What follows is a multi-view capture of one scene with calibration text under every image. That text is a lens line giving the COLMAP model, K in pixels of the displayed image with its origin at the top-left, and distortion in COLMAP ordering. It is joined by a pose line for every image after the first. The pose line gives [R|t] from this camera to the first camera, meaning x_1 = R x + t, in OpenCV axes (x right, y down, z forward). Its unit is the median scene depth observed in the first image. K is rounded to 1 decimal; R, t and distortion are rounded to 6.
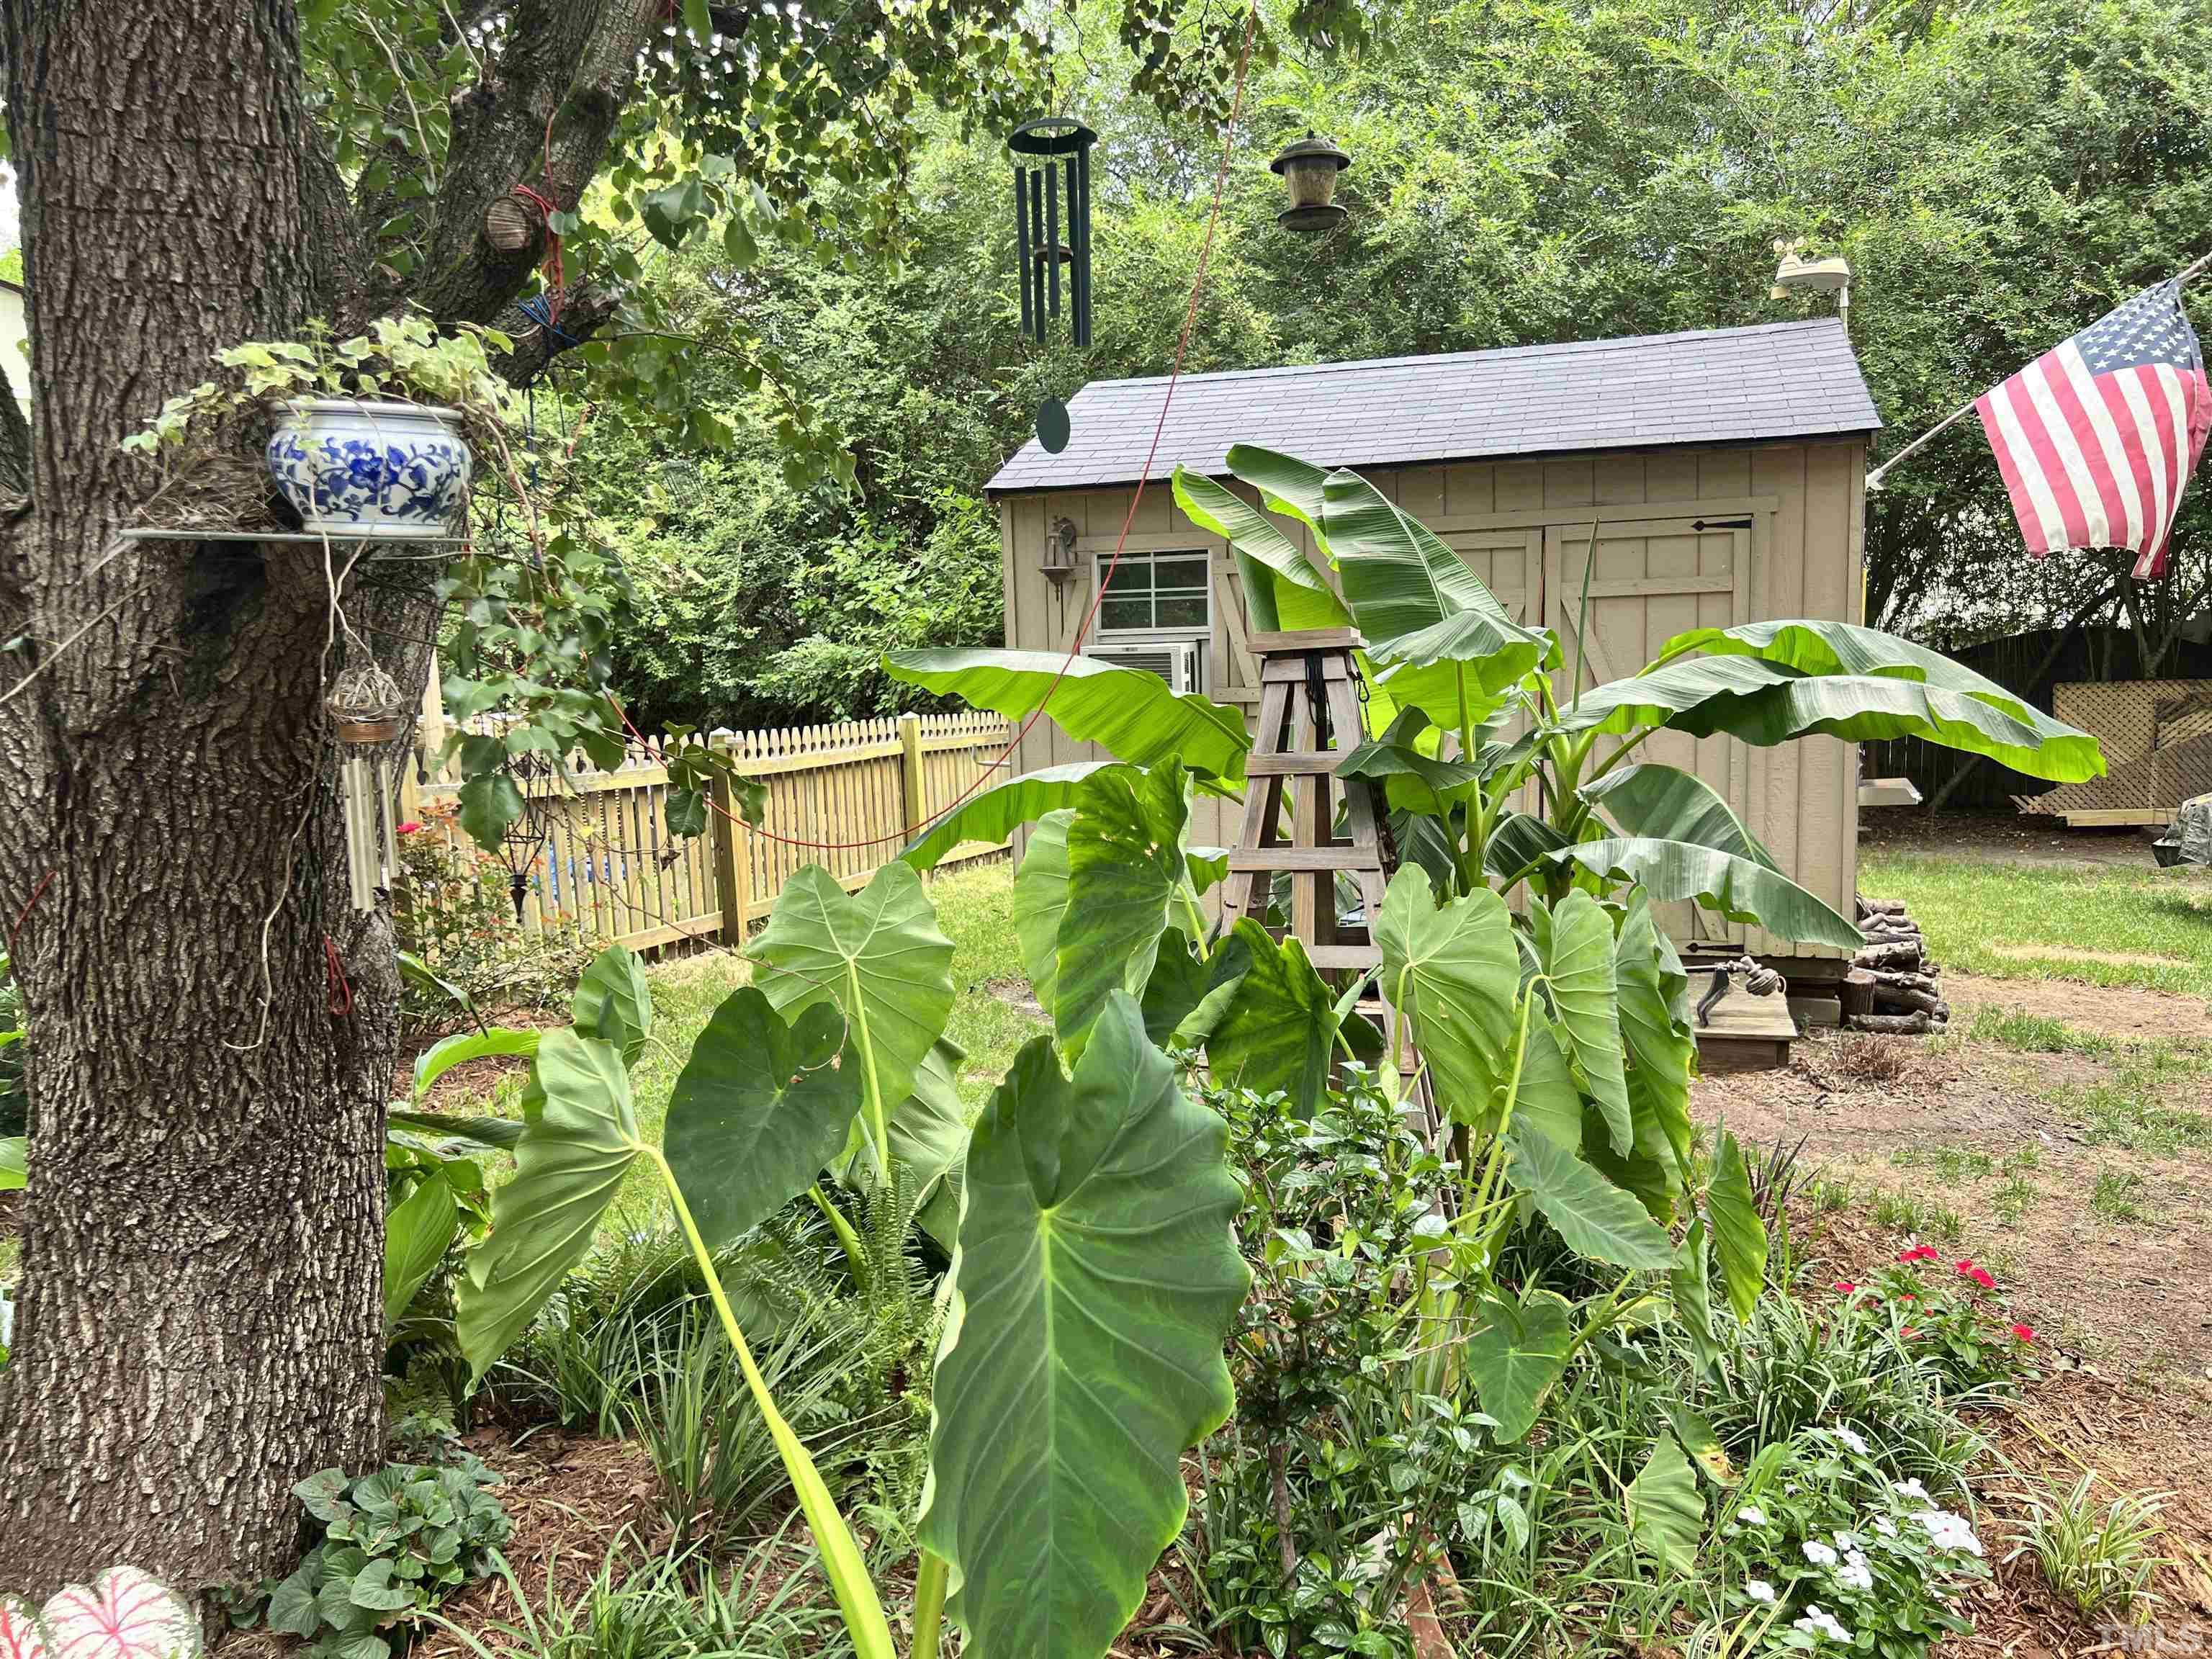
lens RADIAL K [[1650.6, 0, 1111.6], [0, 1650.6, 827.6], [0, 0, 1]] dist [0.053617, -0.058959]
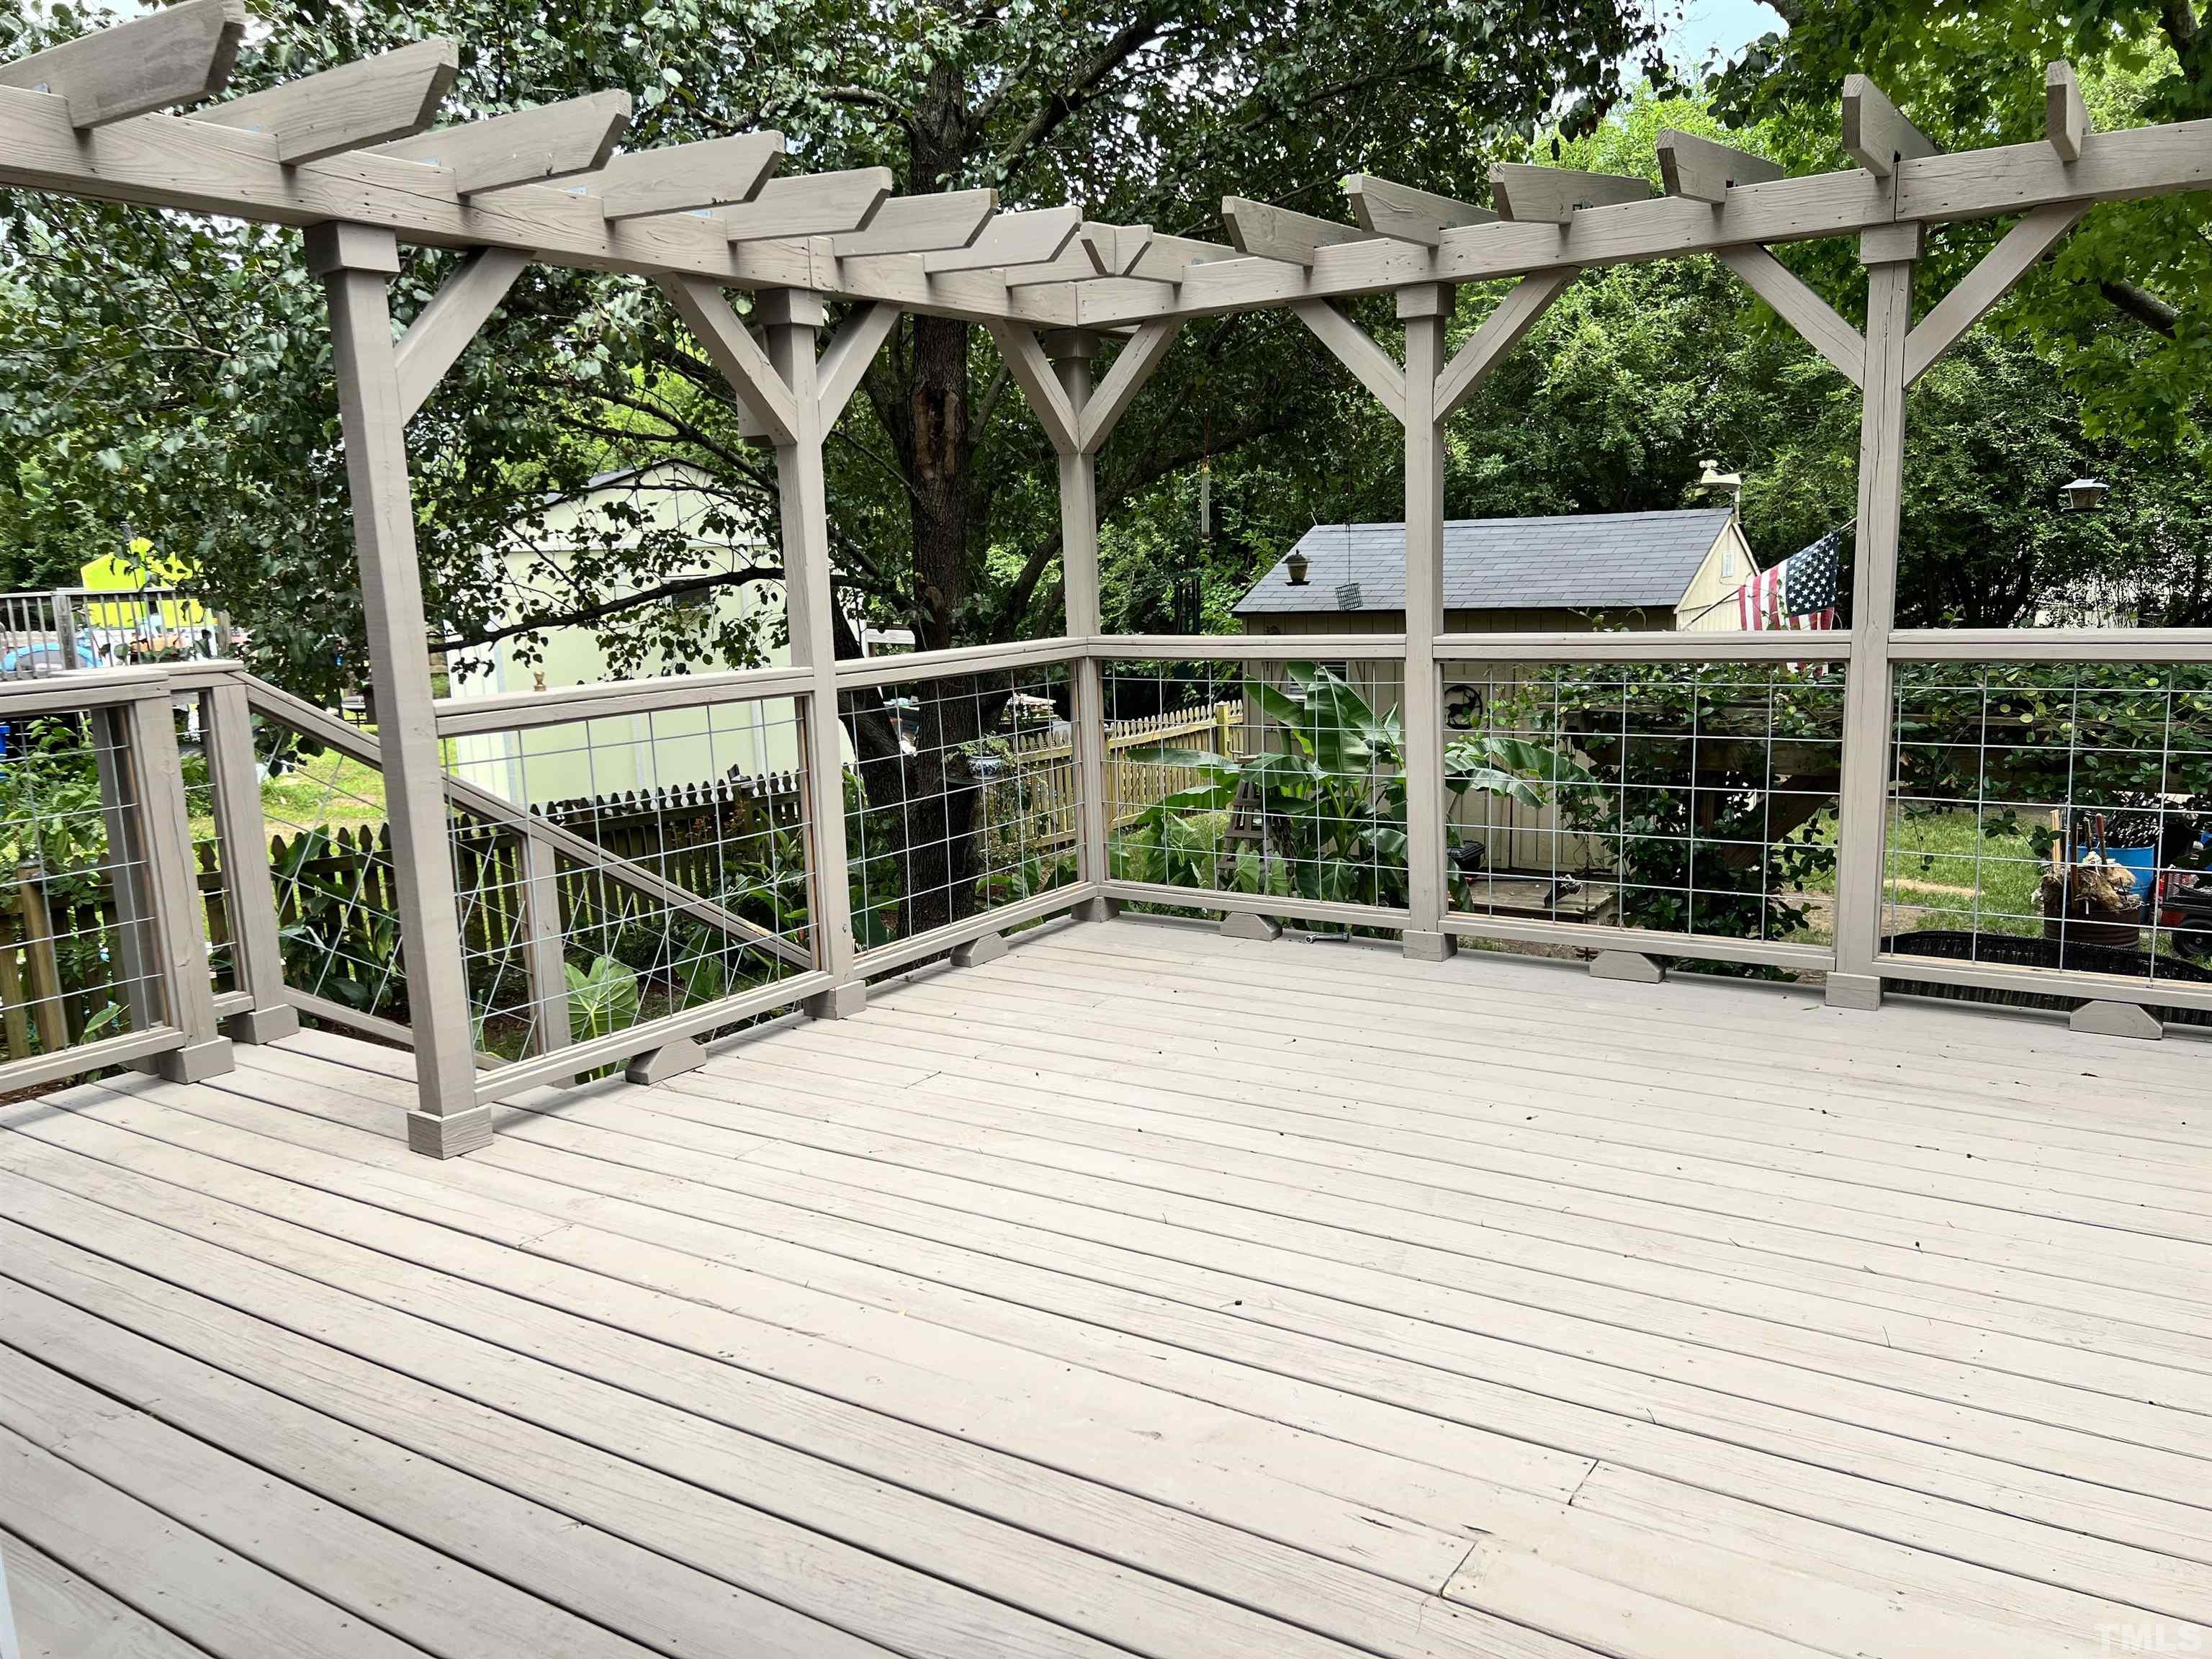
lens RADIAL K [[1650.6, 0, 1106.3], [0, 1650.6, 830.3], [0, 0, 1]] dist [0.053617, -0.058959]
pose [[0.965637, 0.044386, -0.256077, 0.180055], [-0.026982, 0.997106, 0.071080, -0.053718], [0.258491, -0.061728, 0.964039, -0.570135]]
